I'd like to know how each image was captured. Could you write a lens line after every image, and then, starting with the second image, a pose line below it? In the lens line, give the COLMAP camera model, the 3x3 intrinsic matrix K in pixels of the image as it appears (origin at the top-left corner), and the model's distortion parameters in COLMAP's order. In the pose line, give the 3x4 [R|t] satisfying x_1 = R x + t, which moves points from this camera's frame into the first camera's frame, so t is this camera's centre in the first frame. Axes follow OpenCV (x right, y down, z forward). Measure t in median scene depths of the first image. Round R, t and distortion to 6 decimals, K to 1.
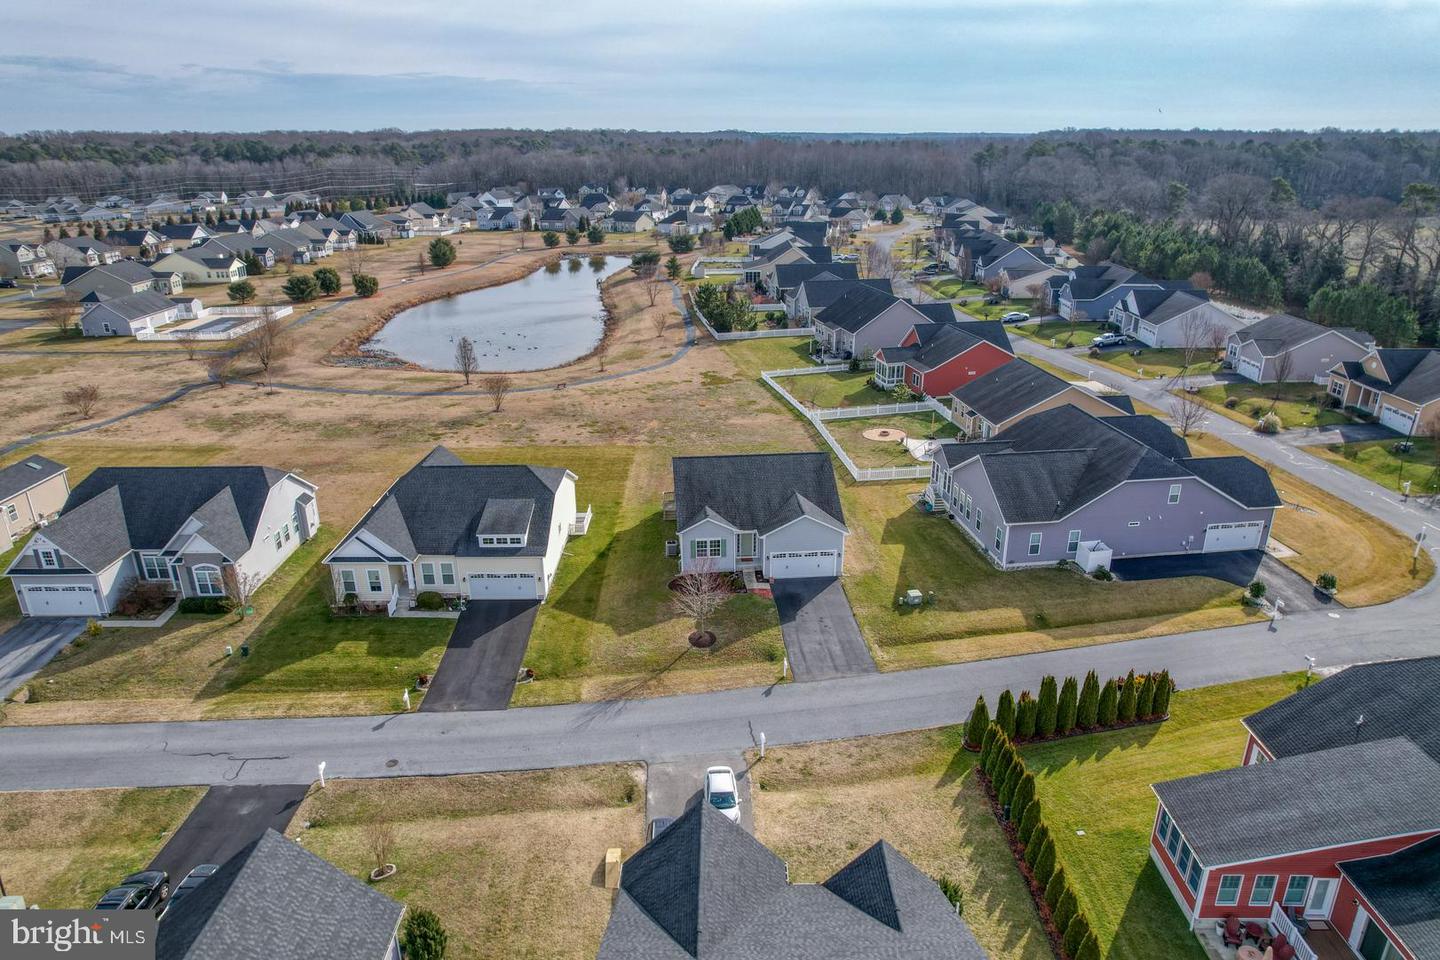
lens RADIAL K [[920.8, 0, 716.4], [0, 920.8, 479.0], [0, 0, 1]] dist [-0.084010, 0.074283]
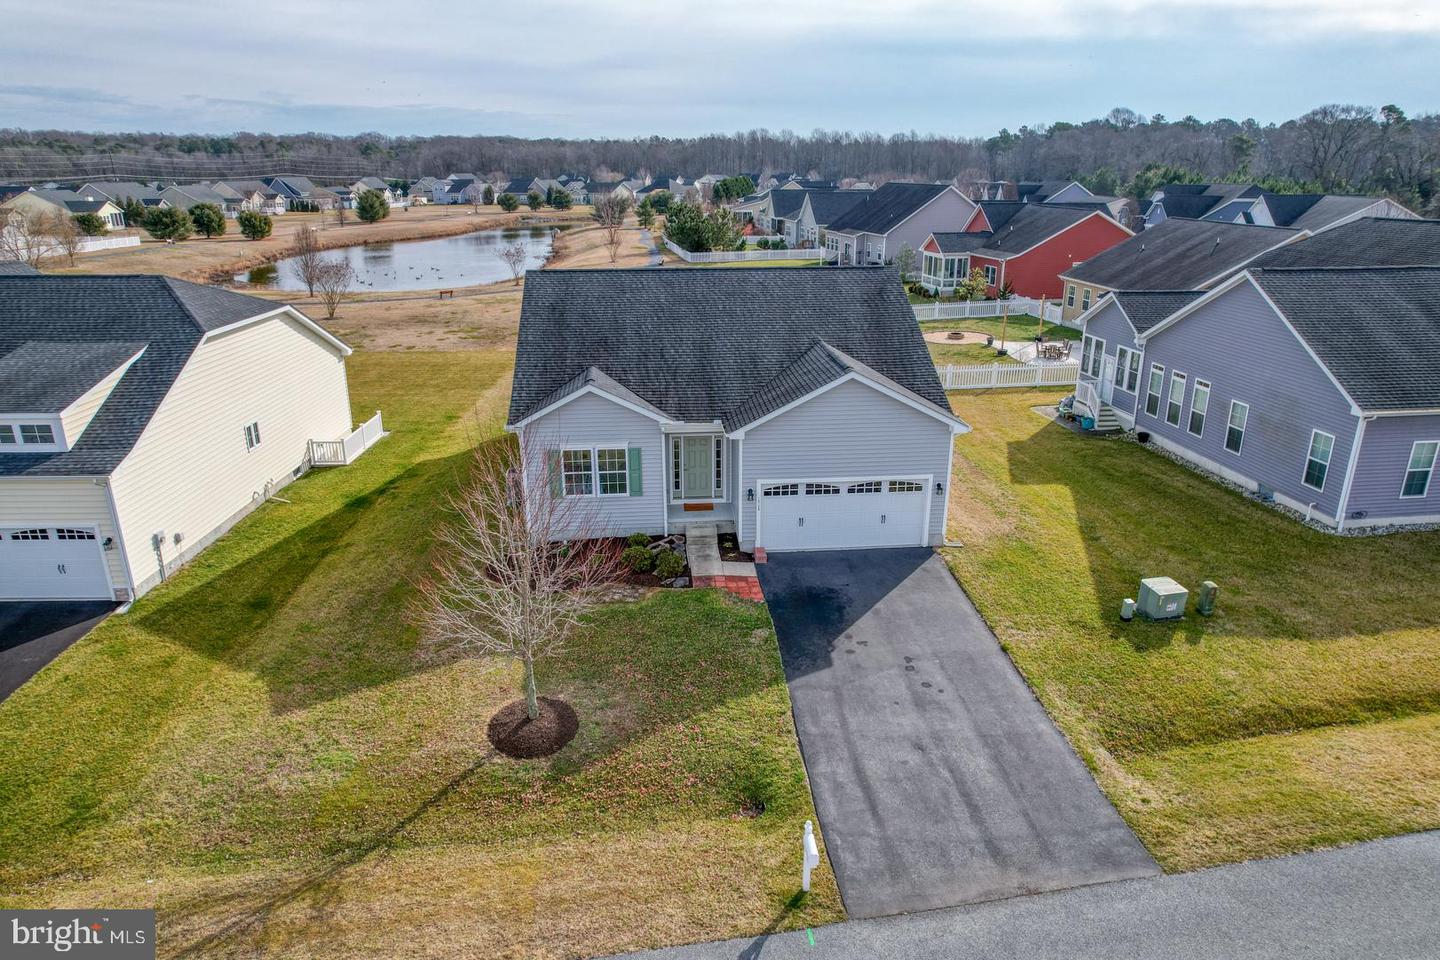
lens RADIAL K [[920.8, 0, 716.4], [0, 920.8, 479.0], [0, 0, 1]] dist [-0.084010, 0.074283]
pose [[0.999982, 0.002884, 0.005315, 0.026234], [-0.002722, 0.999541, -0.030188, 0.059145], [-0.005399, 0.030173, 0.999530, 0.408581]]
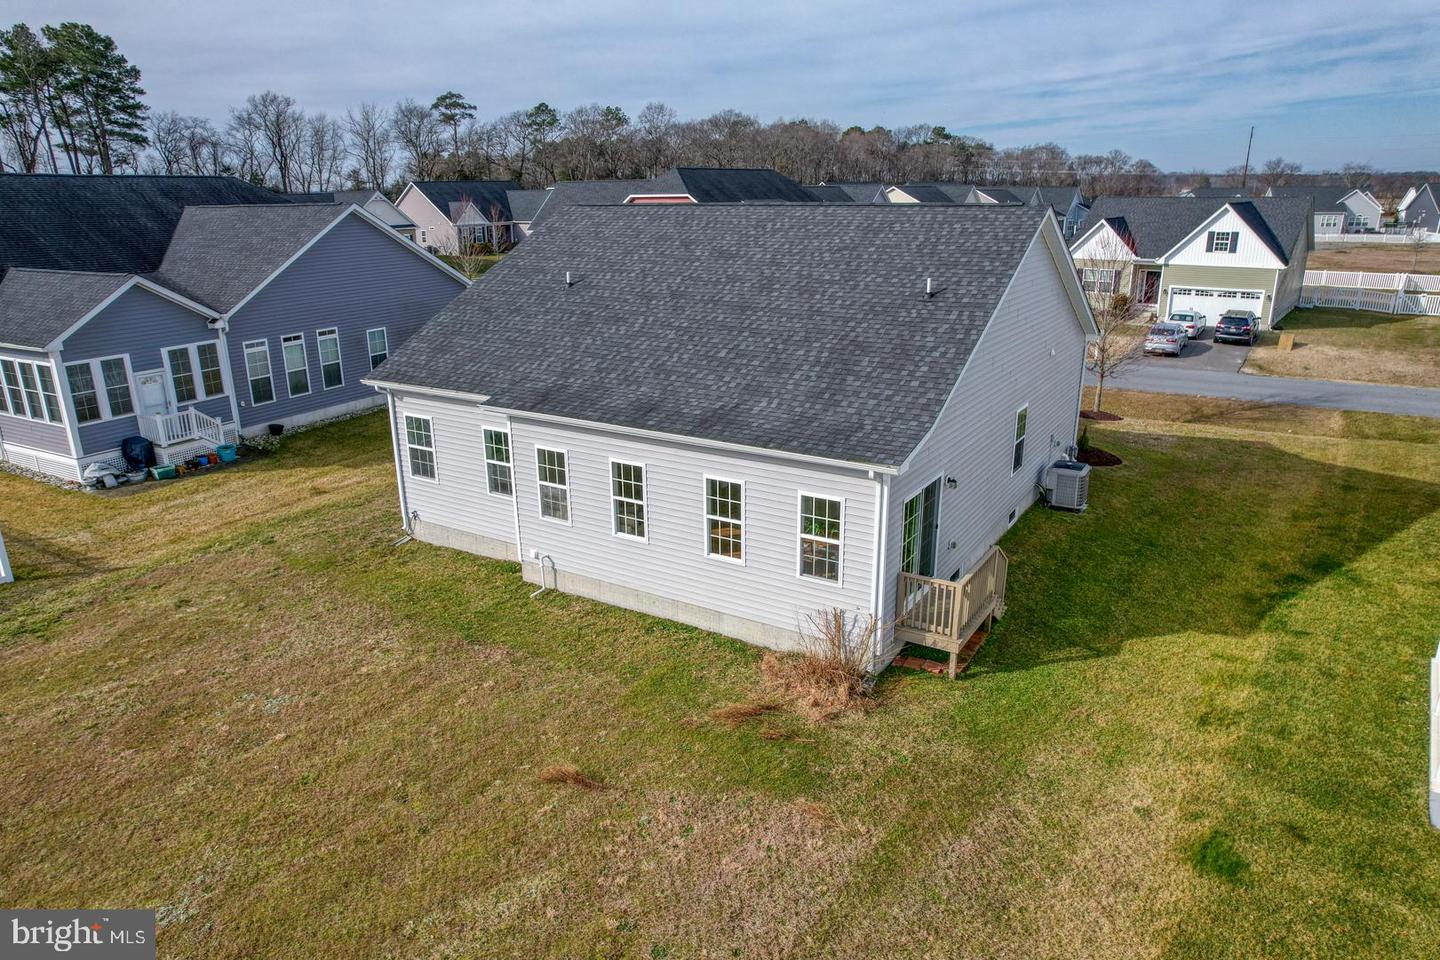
lens RADIAL K [[920.8, 0, 716.4], [0, 920.8, 479.0], [0, 0, 1]] dist [-0.084010, 0.074283]
pose [[-0.787821, -0.175206, 0.590459, -0.092354], [0.236235, 0.799403, 0.552402, -0.083408], [-0.568798, 0.574681, -0.588396, 0.861362]]
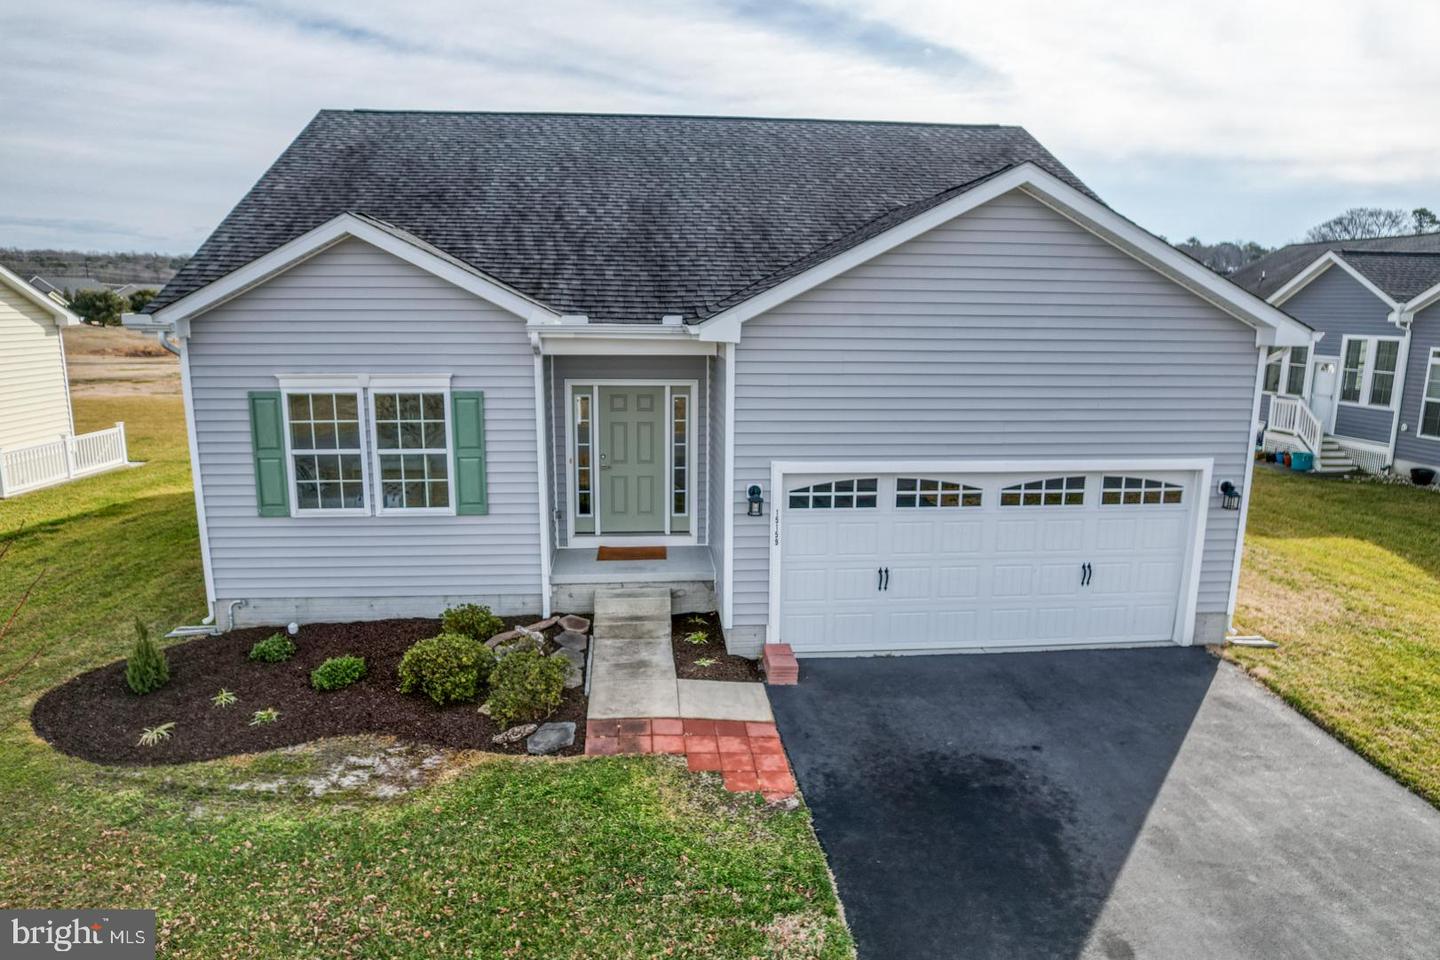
lens RADIAL K [[920.8, 0, 716.4], [0, 920.8, 479.0], [0, 0, 1]] dist [-0.084010, 0.074283]
pose [[0.999867, 0.012602, 0.010341, 0.031721], [-0.010576, 0.984189, -0.176807, 0.070192], [-0.012406, 0.176674, 0.984191, 0.561464]]
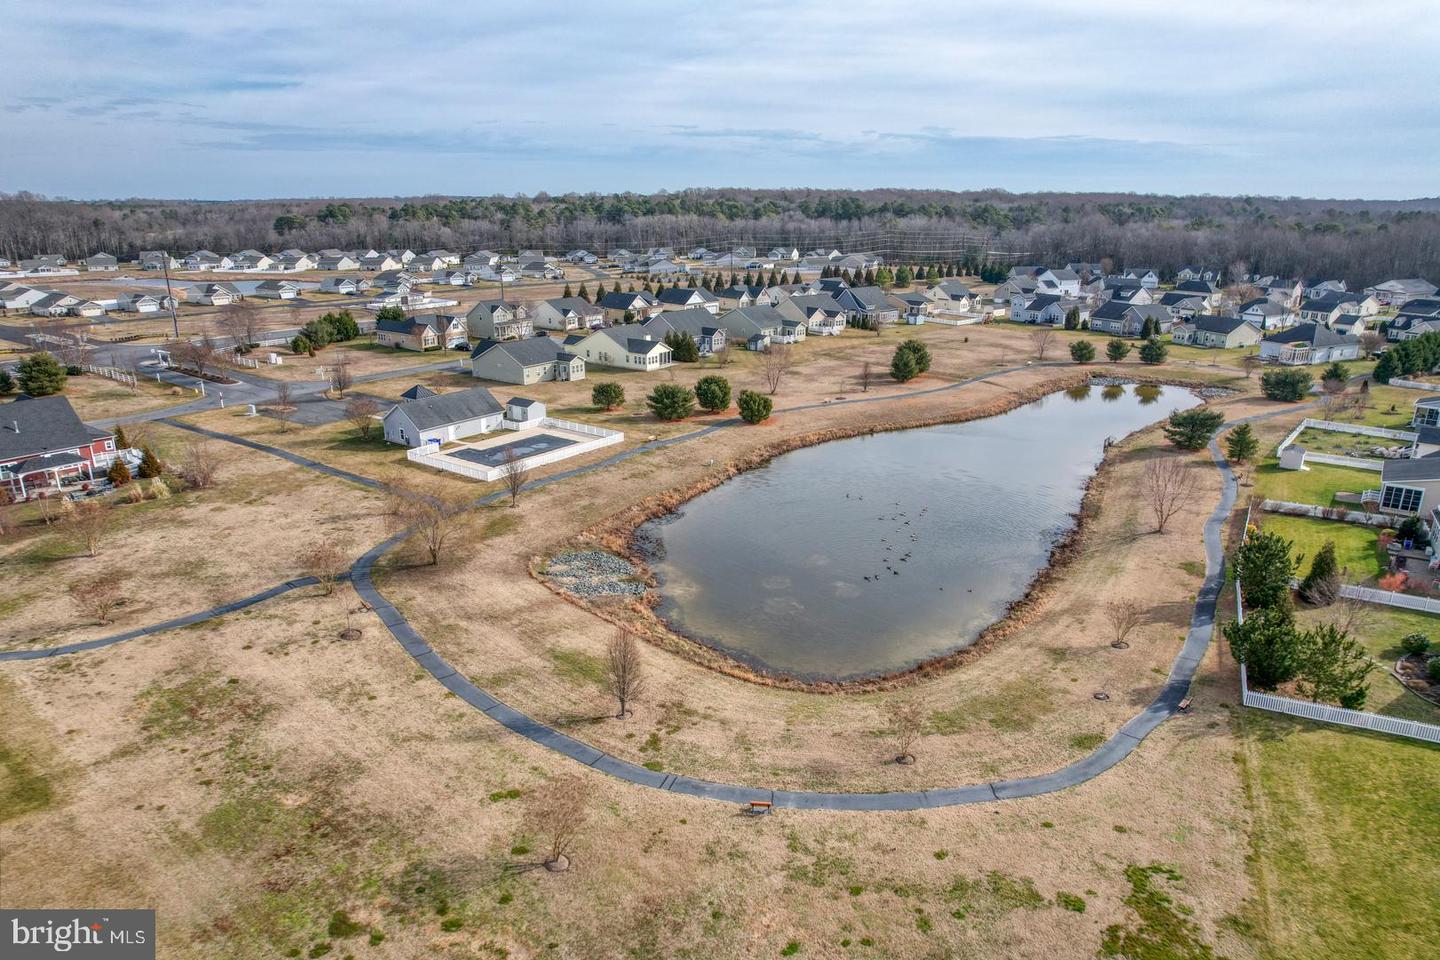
lens RADIAL K [[920.8, 0, 716.4], [0, 920.8, 479.0], [0, 0, 1]] dist [-0.084010, 0.074283]
pose [[0.800058, 0.184210, -0.570941, 0.035810], [-0.218019, 0.975900, 0.009357, -0.296705], [0.558905, 0.116990, 0.820938, 0.731675]]
